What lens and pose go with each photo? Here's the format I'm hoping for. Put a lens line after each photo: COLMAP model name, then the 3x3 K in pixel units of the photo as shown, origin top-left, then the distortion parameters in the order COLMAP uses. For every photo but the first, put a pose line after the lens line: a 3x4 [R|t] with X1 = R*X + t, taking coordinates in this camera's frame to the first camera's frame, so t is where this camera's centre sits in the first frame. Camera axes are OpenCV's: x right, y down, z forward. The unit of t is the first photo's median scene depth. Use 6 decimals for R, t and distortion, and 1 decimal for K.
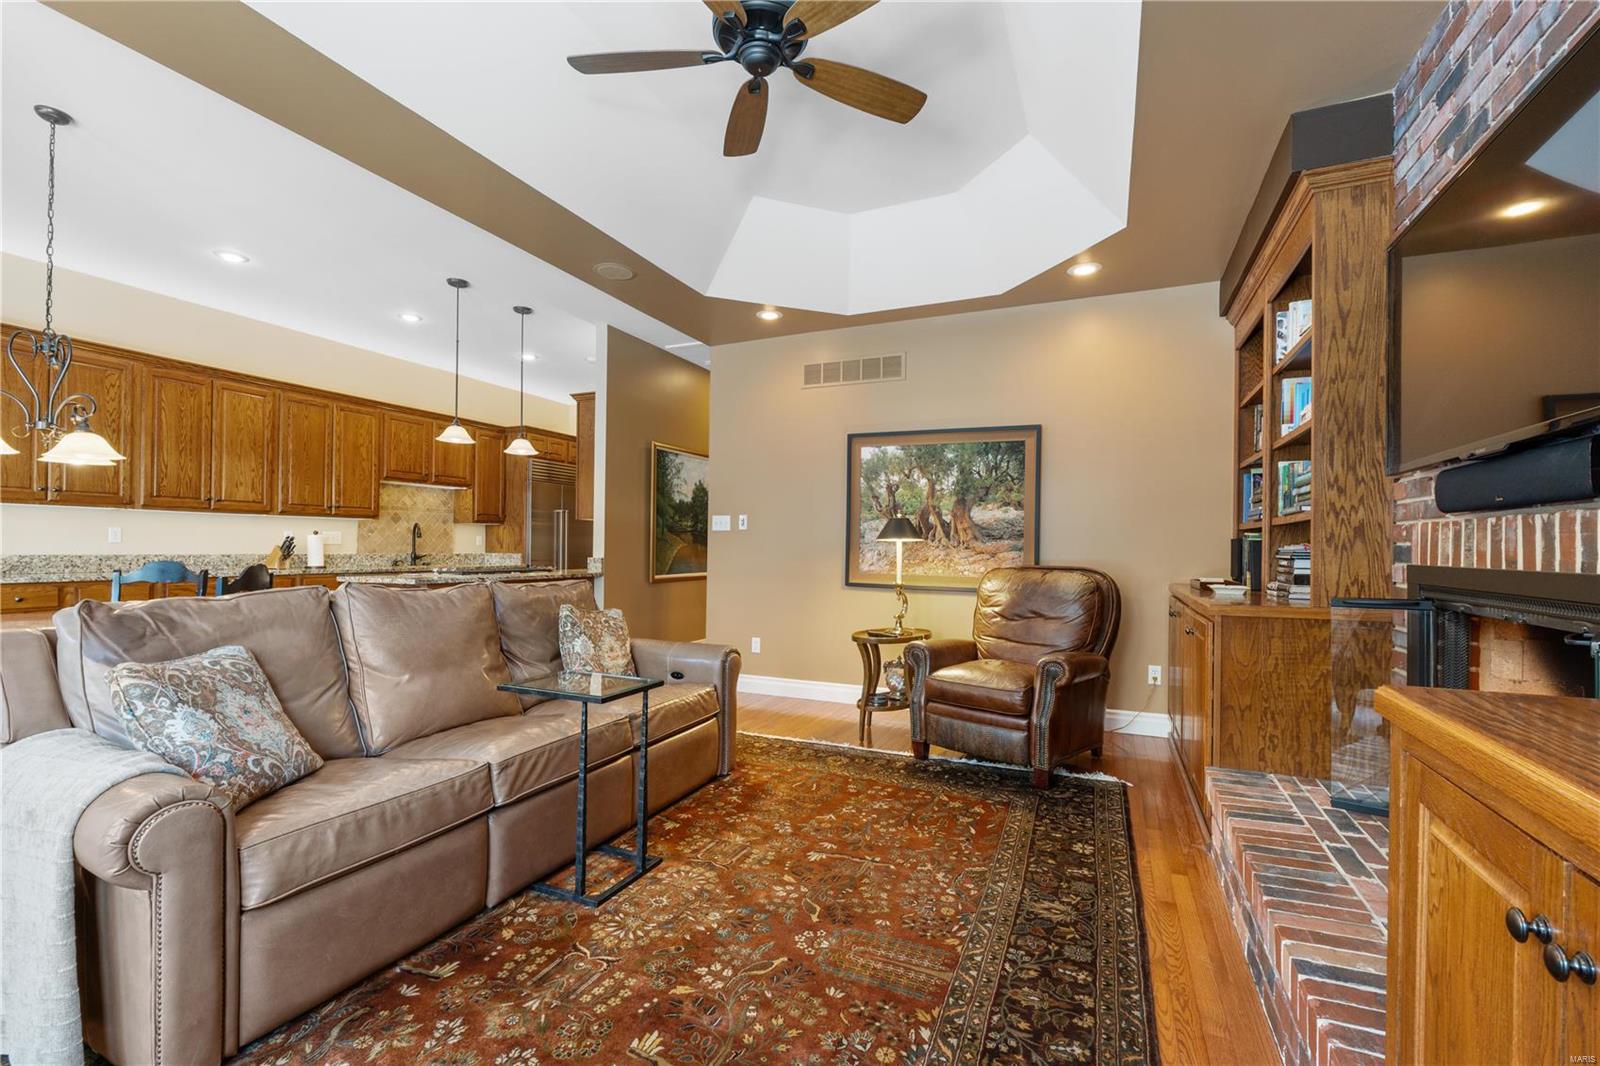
lens RADIAL K [[685.0, 0, 797.2], [0, 685.0, 542.3], [0, 0, 1]] dist [-0.004773, 0.000078]
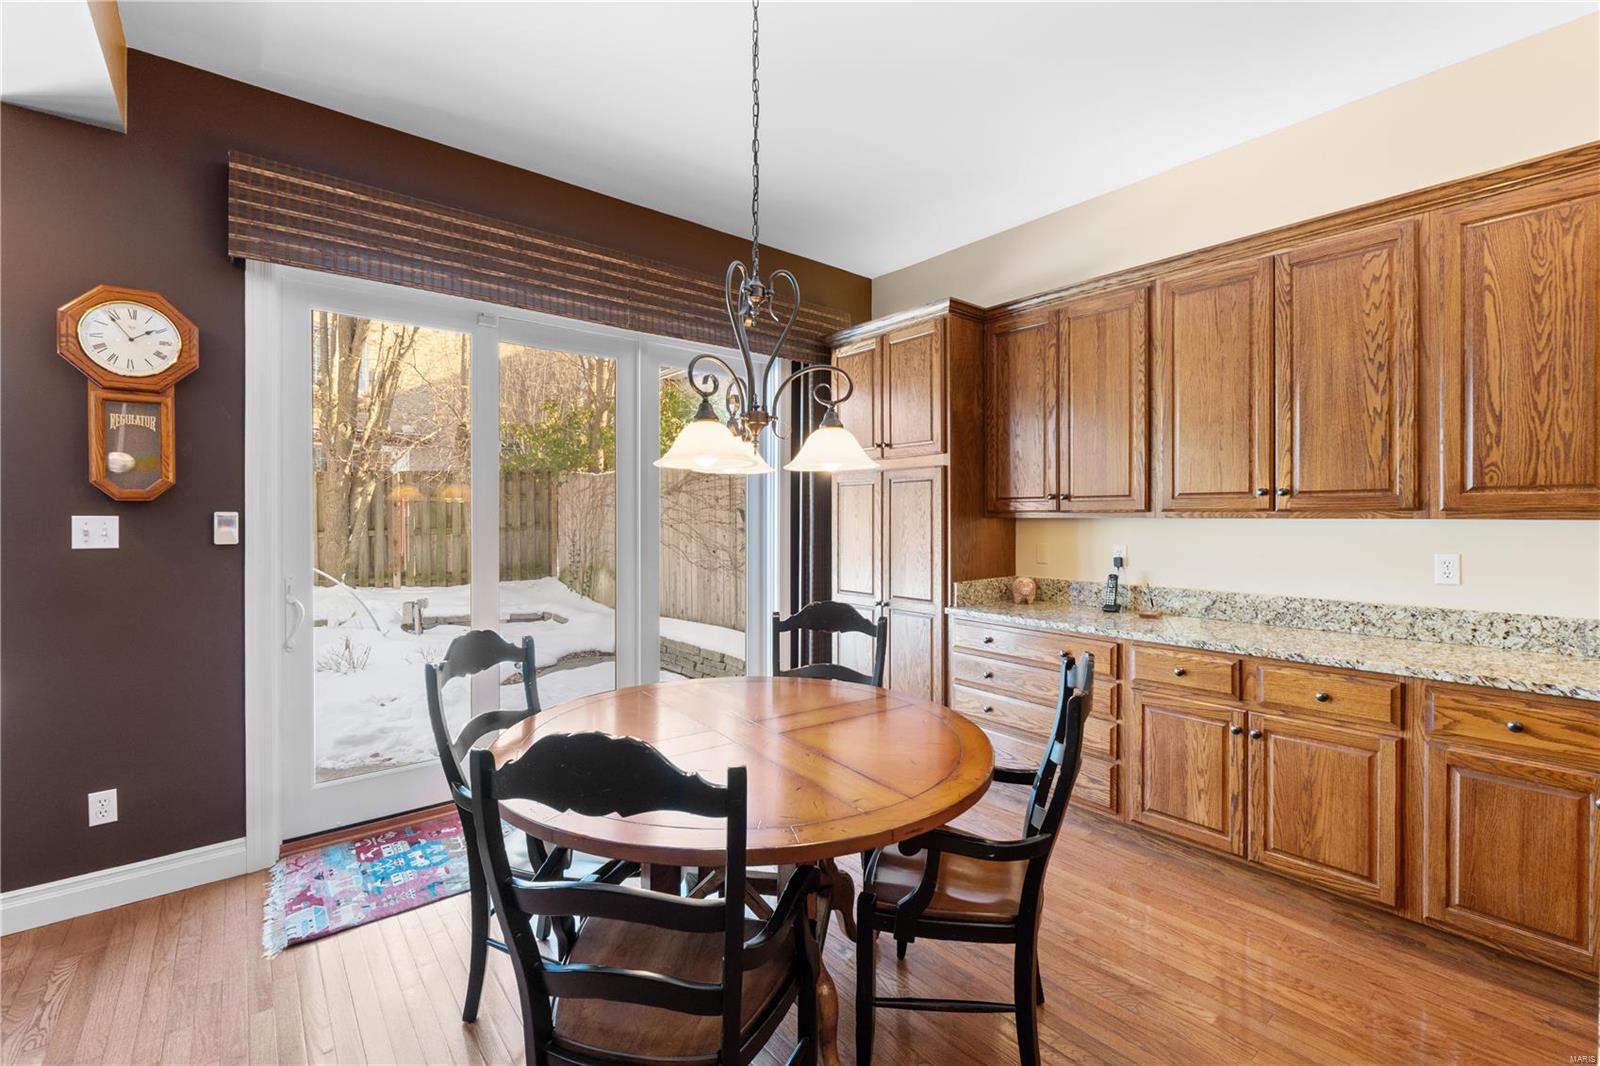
lens RADIAL K [[681.6, 0, 801.0], [0, 681.6, 516.8], [0, 0, 1]] dist [-0.003602, -0.000648]
pose [[-0.441830, -0.010859, -0.897033, -0.366280], [0.002318, 0.999910, -0.013246, -0.046737], [0.897096, -0.007931, -0.441765, 0.852103]]
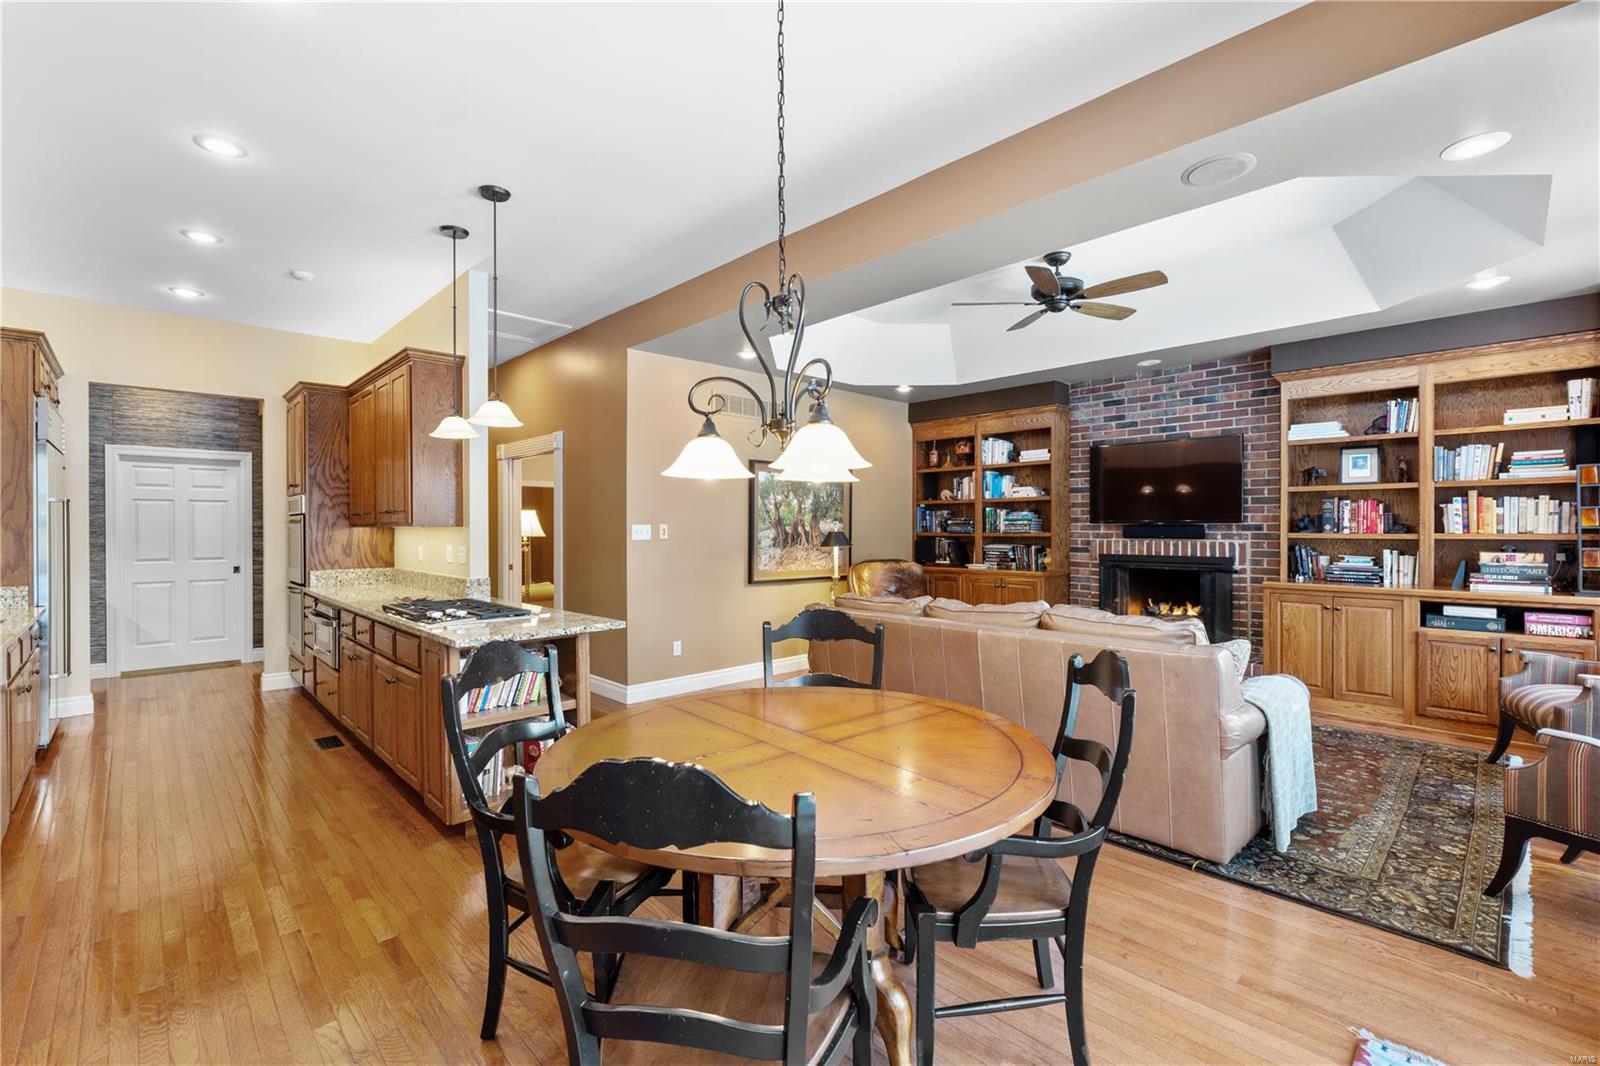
lens RADIAL K [[698.9, 0, 800.0], [0, 698.9, 533.0], [0, 0, 1]] dist [-0.004515, -0.000559]
pose [[0.371705, -0.018298, 0.928171, -1.104421], [0.000353, 0.999808, 0.019569, -0.053881], [-0.928351, -0.006946, 0.371640, 0.482378]]
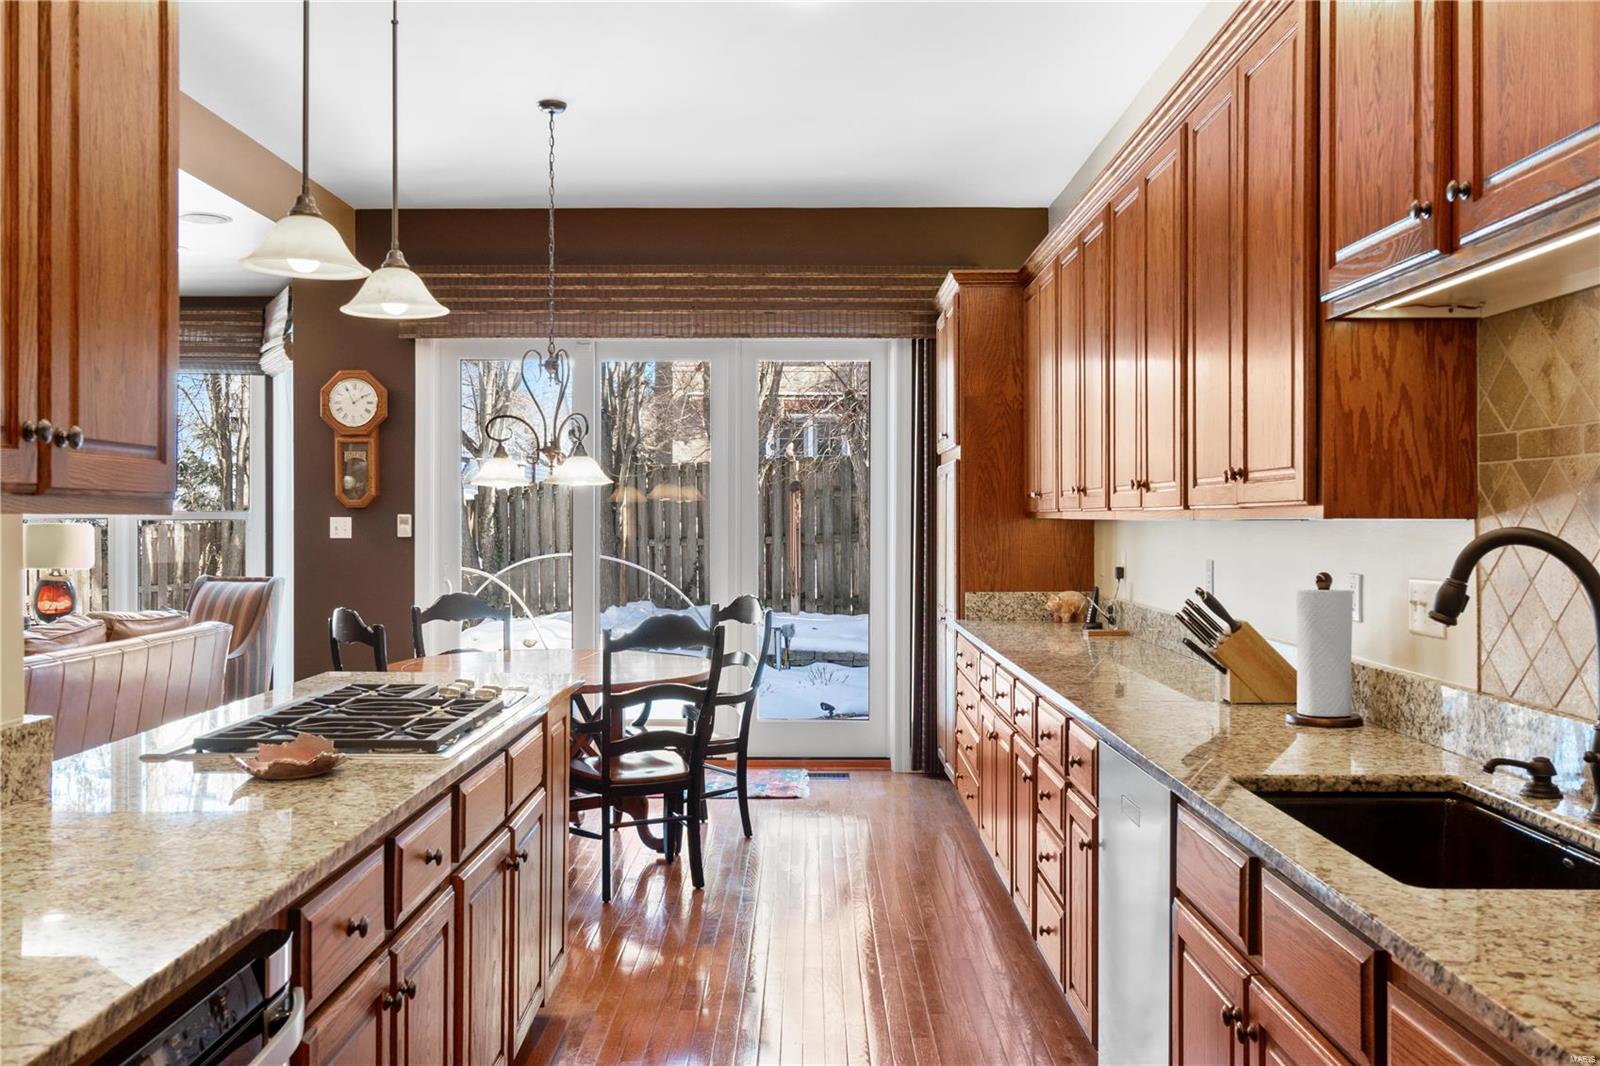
lens RADIAL K [[1383.9, 0, 794.1], [0, 1383.9, 507.1], [0, 0, 1]] dist [0.009115, 0.000628]
pose [[-0.917004, -0.014531, -0.398612, -0.428613], [-0.007147, 0.999774, -0.020003, -0.038662], [0.398813, -0.015494, -0.916901, 1.832864]]
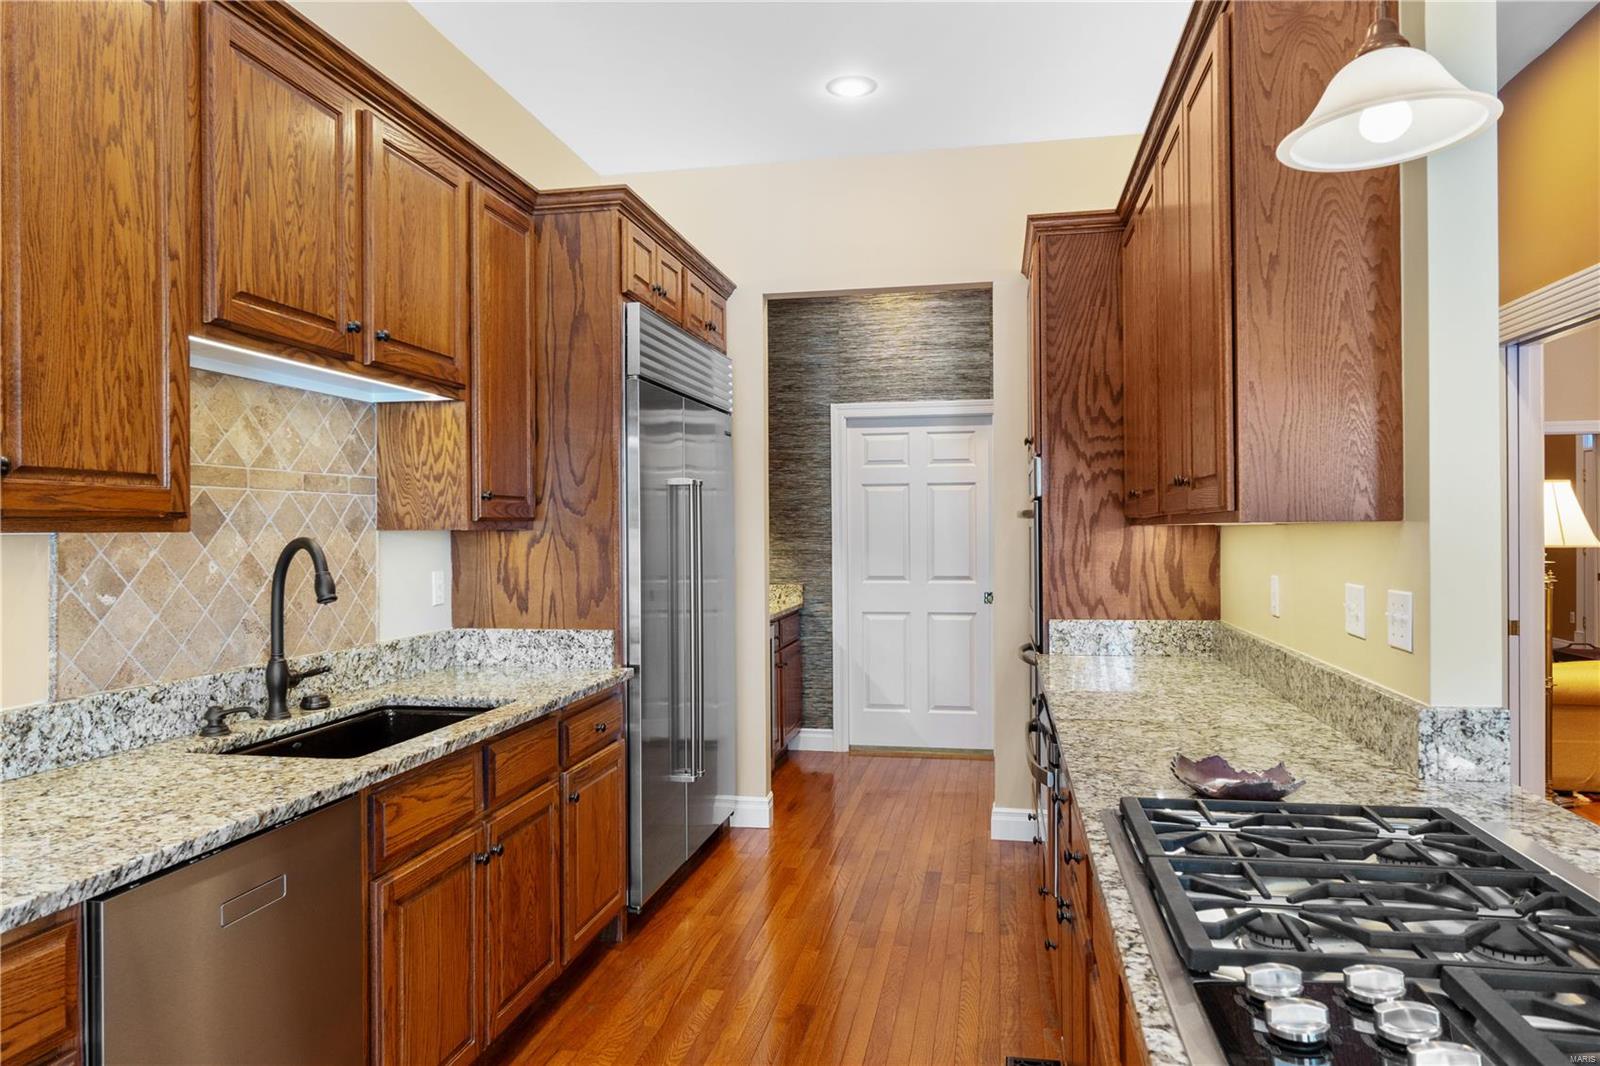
lens RADIAL K [[1024.2, 0, 800.0], [0, 1024.2, 533.0], [0, 0, 1]] dist [-0.001139, -0.001982]
pose [[0.972853, -0.016274, 0.230850, -0.708672], [0.014039, 0.999837, 0.011318, -0.047443], [-0.230997, -0.007770, 0.972923, 0.934101]]
